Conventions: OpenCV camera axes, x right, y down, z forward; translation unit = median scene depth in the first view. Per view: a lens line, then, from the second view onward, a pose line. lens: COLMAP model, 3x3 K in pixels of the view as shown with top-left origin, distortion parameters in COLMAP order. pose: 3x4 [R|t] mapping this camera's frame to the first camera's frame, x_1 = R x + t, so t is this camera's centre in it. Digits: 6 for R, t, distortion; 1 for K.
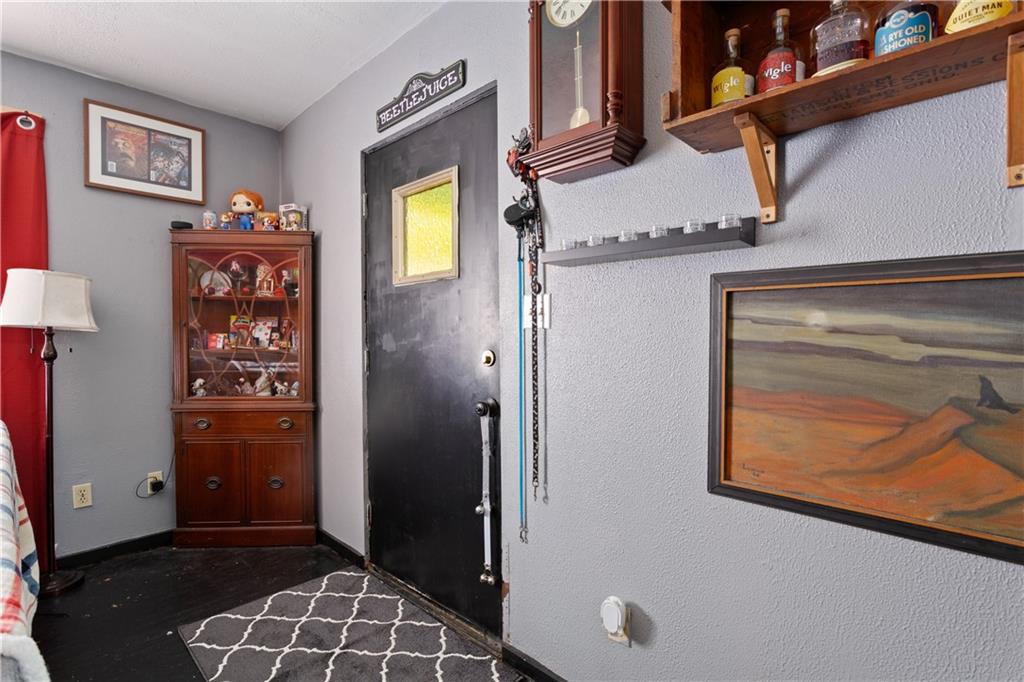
lens RADIAL K [[494.1, 0, 509.5], [0, 494.1, 348.4], [0, 0, 1]] dist [-0.011889, 0.005124]
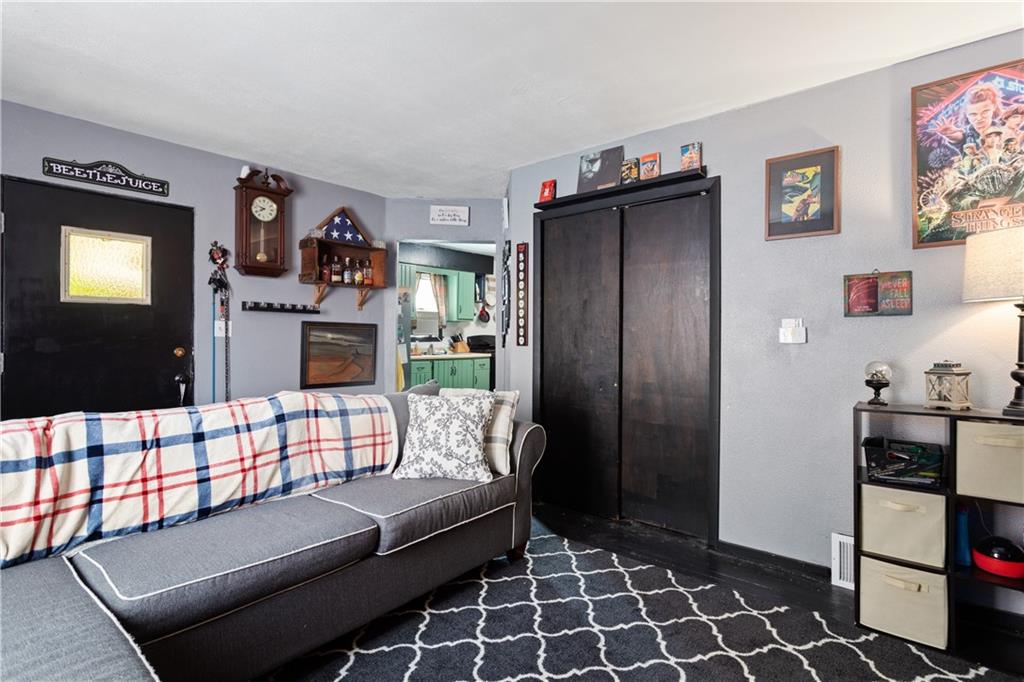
lens RADIAL K [[494.1, 0, 513.7], [0, 494.1, 335.3], [0, 0, 1]] dist [-0.011889, 0.005124]
pose [[-0.084379, 0.003106, 0.996429, -2.253205], [0.015450, 0.999879, -0.001808, -0.022991], [-0.996314, 0.015242, -0.084417, -0.082546]]
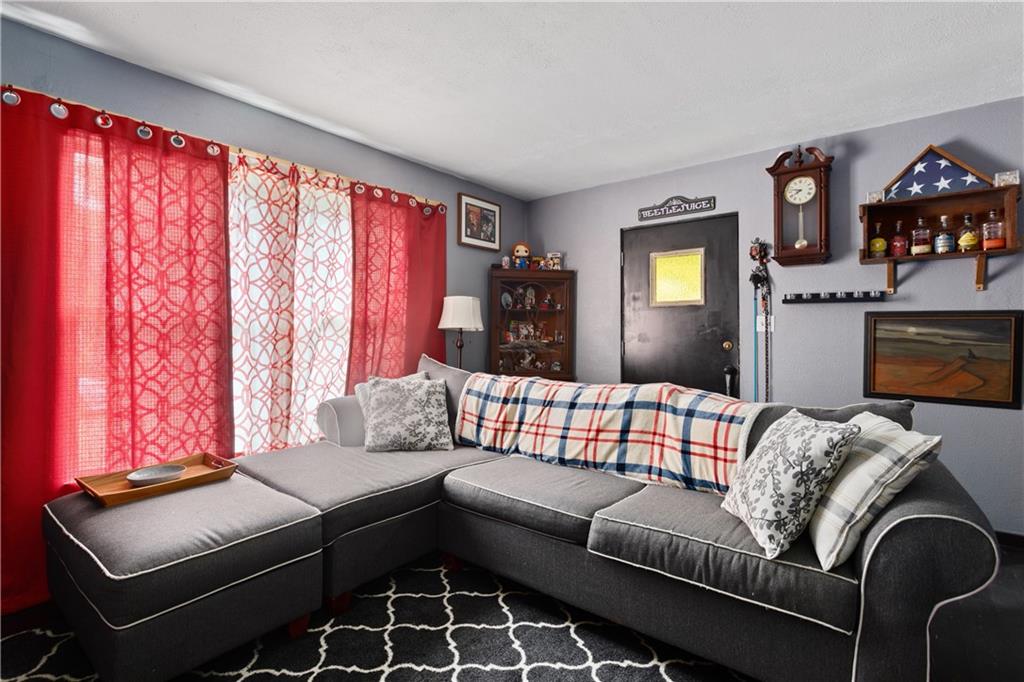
lens RADIAL K [[494.1, 0, 510.2], [0, 494.1, 334.3], [0, 0, 1]] dist [-0.011889, 0.005124]
pose [[0.994205, 0.001106, 0.107494, -1.319186], [0.000579, 0.999877, -0.015645, 0.005271], [-0.107498, 0.015616, 0.994083, -1.043806]]
